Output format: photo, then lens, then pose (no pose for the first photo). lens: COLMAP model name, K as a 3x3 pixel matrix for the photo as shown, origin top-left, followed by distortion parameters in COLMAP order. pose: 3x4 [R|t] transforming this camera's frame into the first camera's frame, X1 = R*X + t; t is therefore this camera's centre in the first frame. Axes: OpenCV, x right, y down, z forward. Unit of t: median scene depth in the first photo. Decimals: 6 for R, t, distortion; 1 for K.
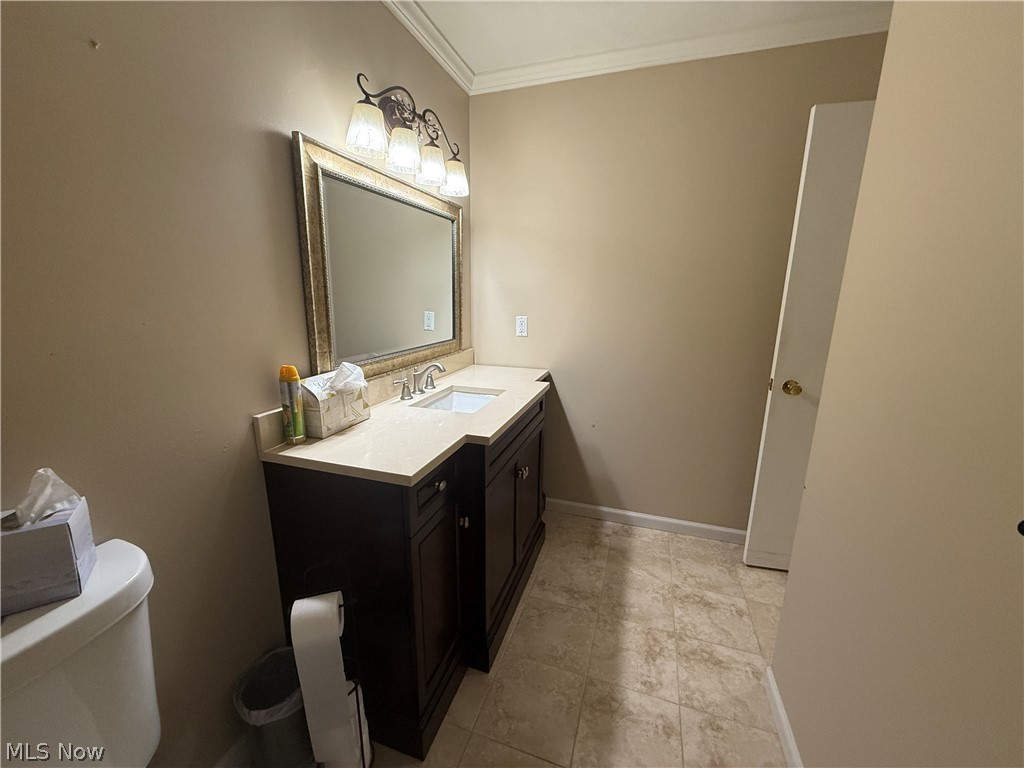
lens RADIAL K [[409.0, 0, 511.8], [0, 409.0, 383.6], [0, 0, 1]] dist [0.002241, 0.000032]
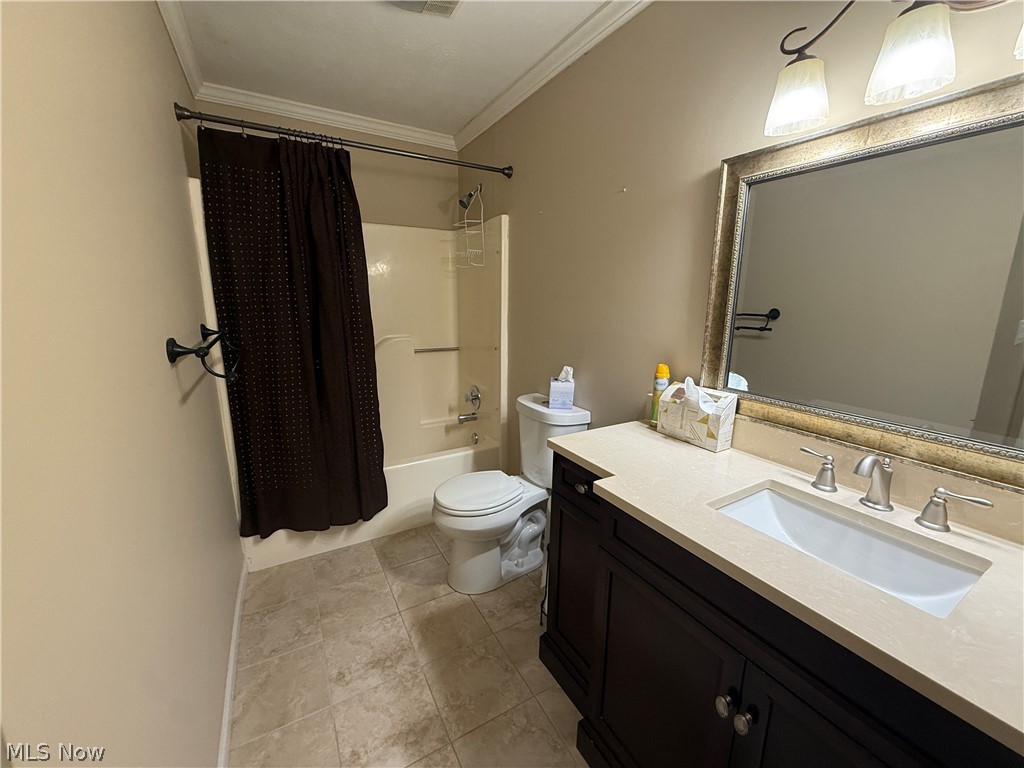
lens RADIAL K [[409.0, 0, 513.4], [0, 409.0, 378.6], [0, 0, 1]] dist [0.002241, 0.000032]
pose [[-0.654374, 0.146442, -0.741856, 0.626347], [-0.179997, 0.922703, 0.340912, -0.315261], [0.734436, 0.356615, -0.577433, 1.257971]]
